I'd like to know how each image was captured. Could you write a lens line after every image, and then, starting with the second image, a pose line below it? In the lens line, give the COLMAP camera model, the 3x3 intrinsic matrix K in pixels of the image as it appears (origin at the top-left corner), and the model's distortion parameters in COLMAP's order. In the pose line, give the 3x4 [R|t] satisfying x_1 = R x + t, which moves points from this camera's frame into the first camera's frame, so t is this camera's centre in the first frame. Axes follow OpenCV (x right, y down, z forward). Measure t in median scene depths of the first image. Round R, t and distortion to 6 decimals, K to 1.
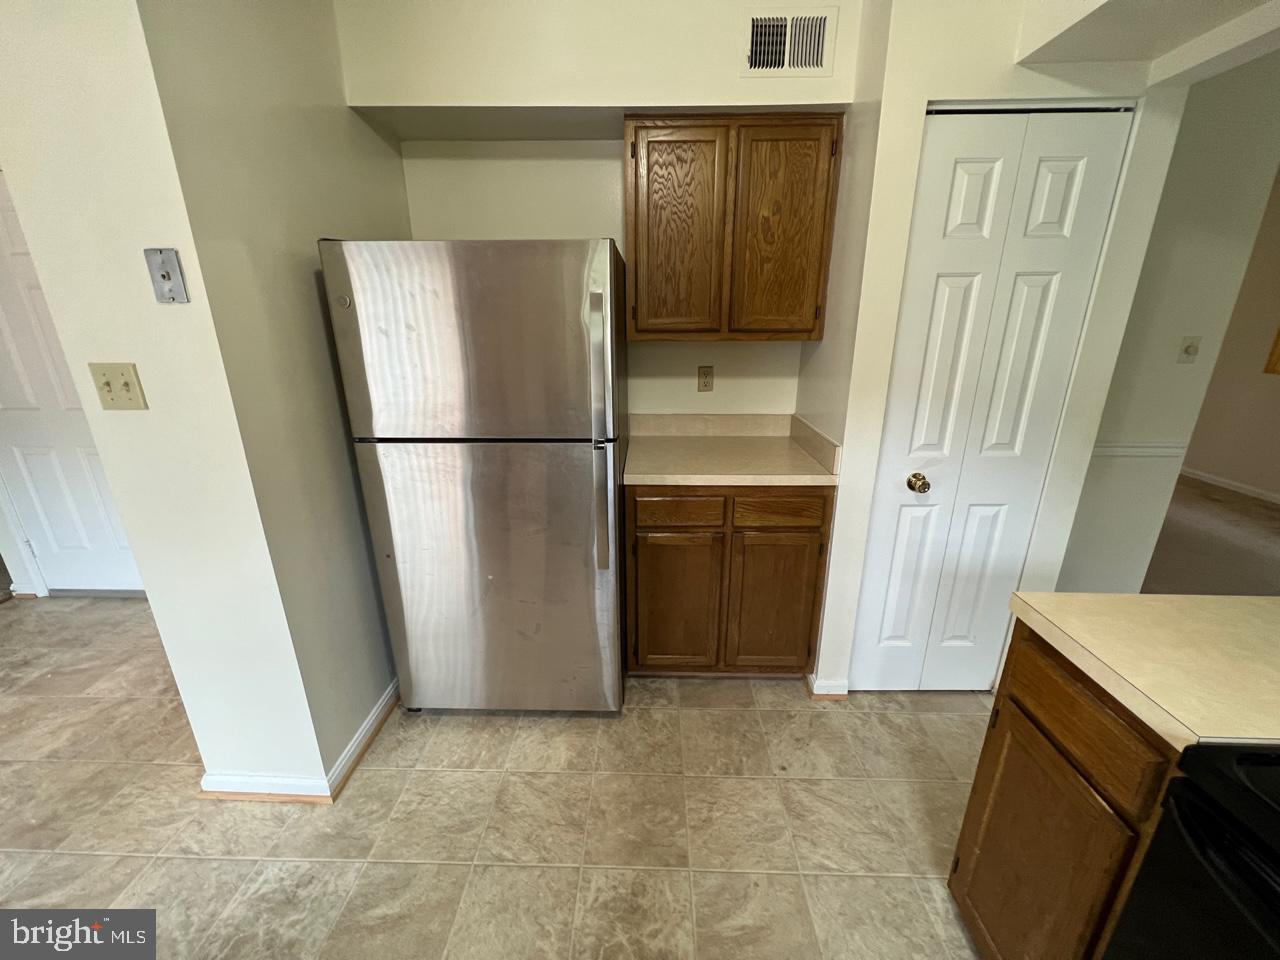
lens RADIAL K [[512.6, 0, 638.1], [0, 512.6, 476.6], [0, 0, 1]] dist [-0.000399, -0.000365]
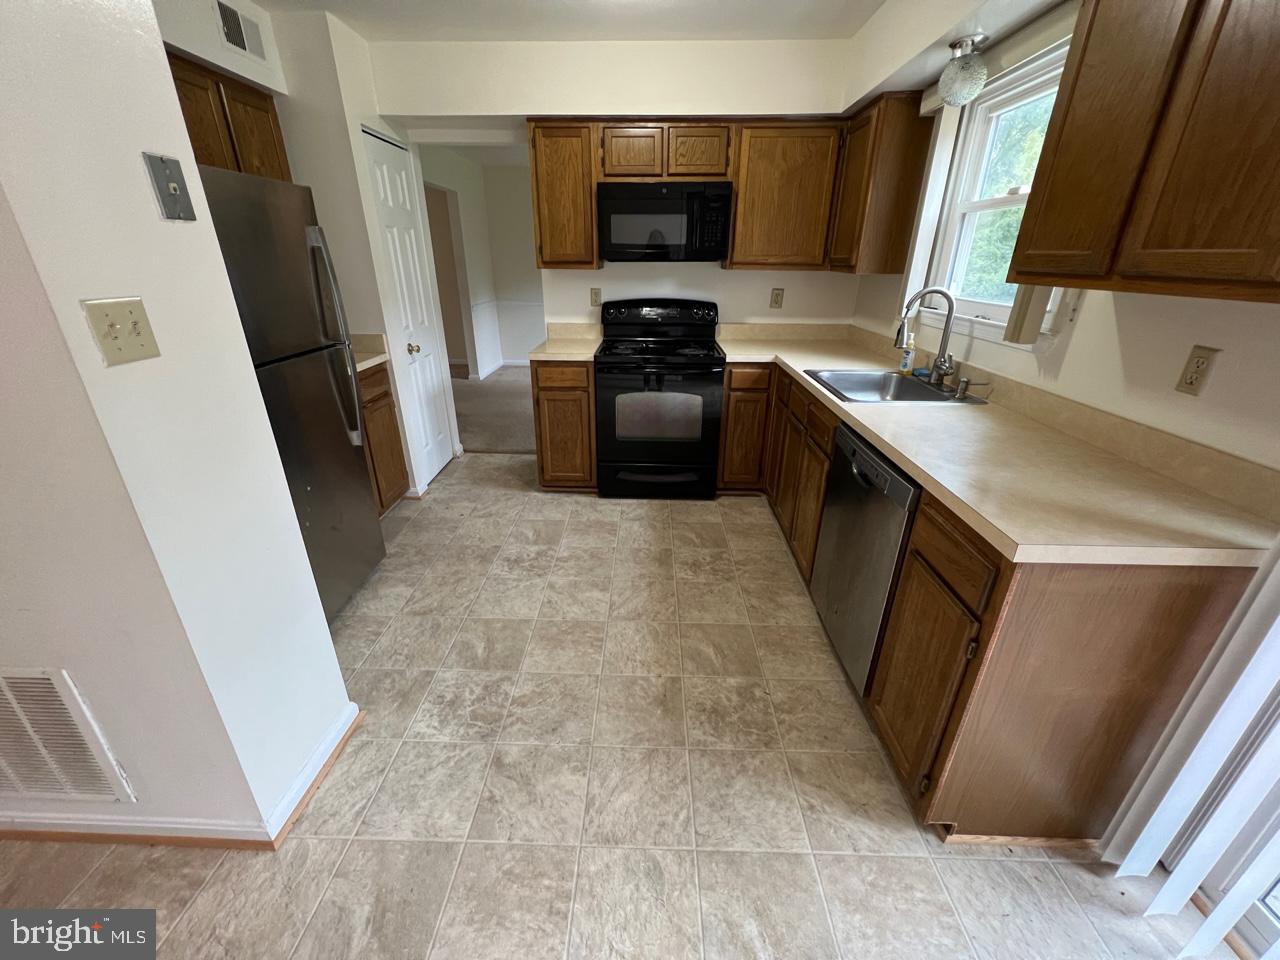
lens RADIAL K [[512.6, 0, 639.6], [0, 512.6, 479.5], [0, 0, 1]] dist [-0.000399, -0.000365]
pose [[-0.002660, -0.399376, 0.916783, -1.388685], [0.298471, 0.874681, 0.381901, -0.034254], [-0.954415, 0.274649, 0.116875, 0.183694]]
